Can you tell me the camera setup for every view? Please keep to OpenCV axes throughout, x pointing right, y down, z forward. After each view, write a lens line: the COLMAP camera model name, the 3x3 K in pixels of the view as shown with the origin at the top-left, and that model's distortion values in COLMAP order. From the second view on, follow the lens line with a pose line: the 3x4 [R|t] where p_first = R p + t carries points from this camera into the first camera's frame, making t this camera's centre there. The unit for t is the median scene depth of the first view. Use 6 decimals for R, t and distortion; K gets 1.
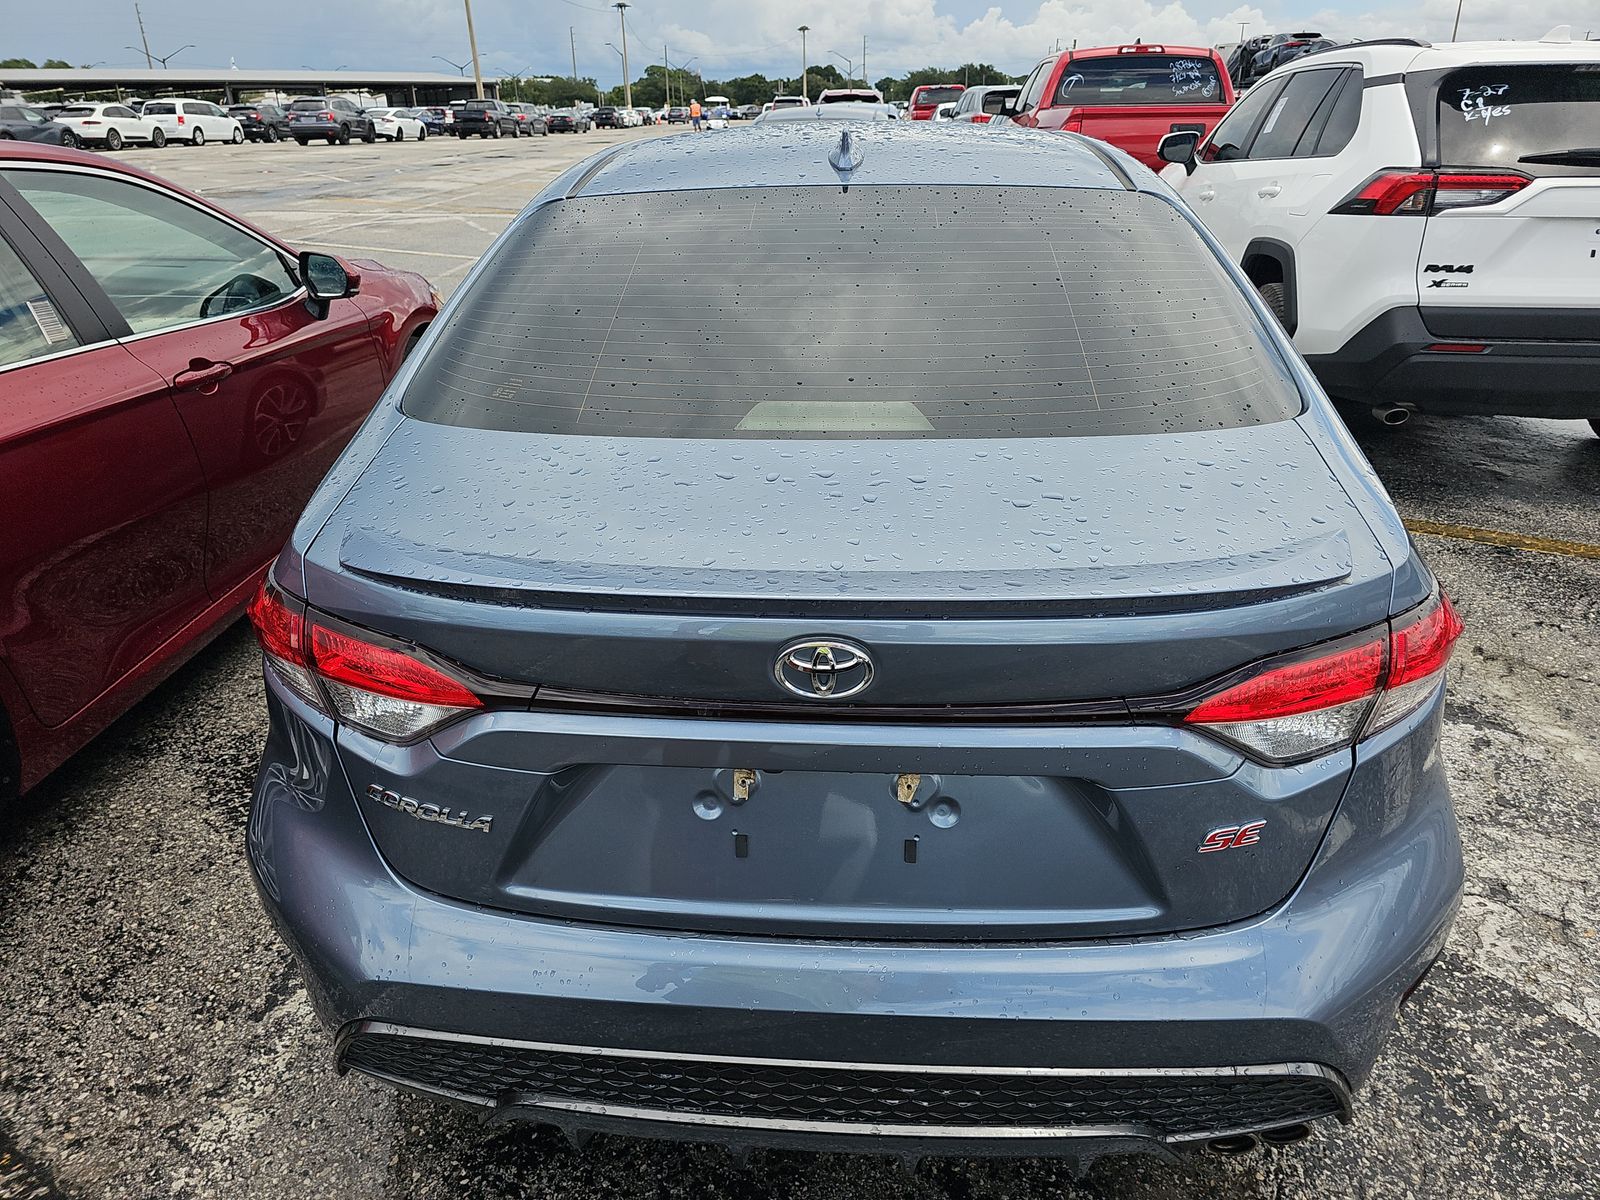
lens RADIAL K [[1037.6, 0, 800.0], [0, 1037.6, 600.0], [0, 0, 1]] dist [0.025896, -0.027036]
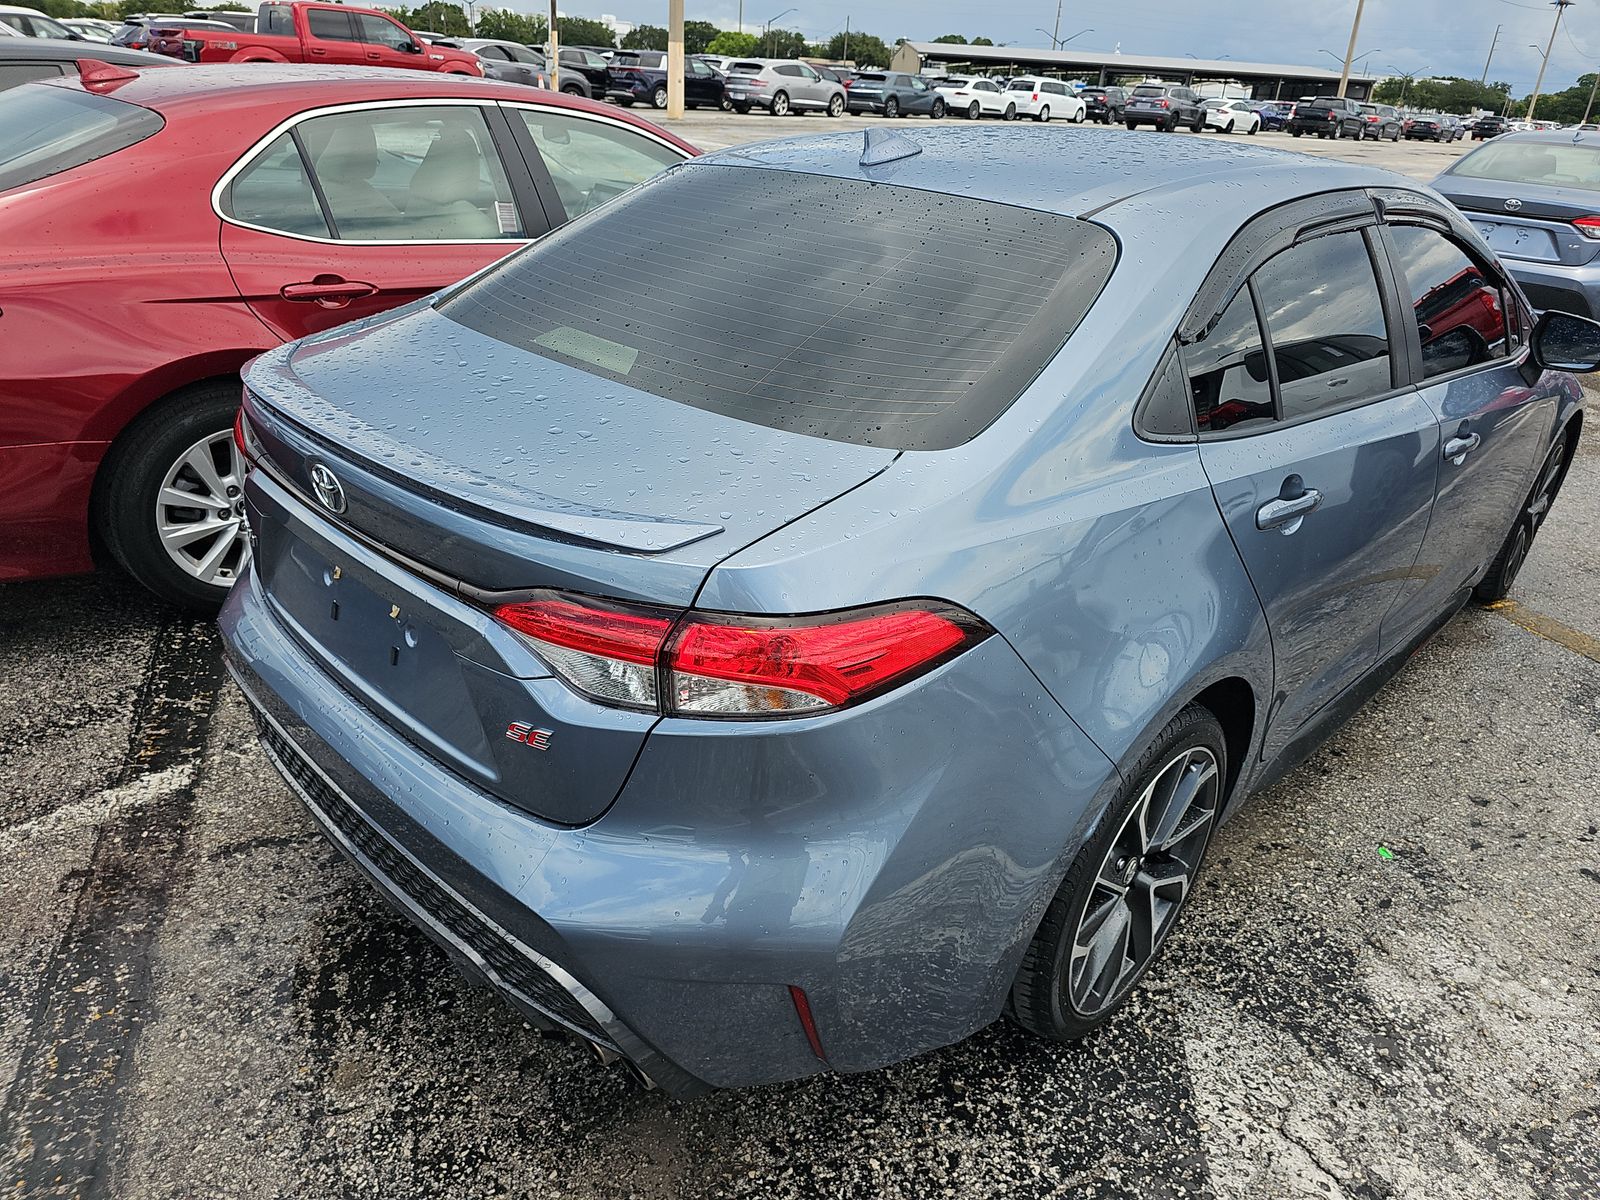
lens RADIAL K [[1037.6, 0, 800.0], [0, 1037.6, 600.0], [0, 0, 1]] dist [0.025896, -0.027036]
pose [[0.764603, 0.335193, -0.550479, 0.347131], [-0.331282, 0.937047, 0.110434, -0.039988], [0.552842, 0.097925, 0.827512, 0.054462]]
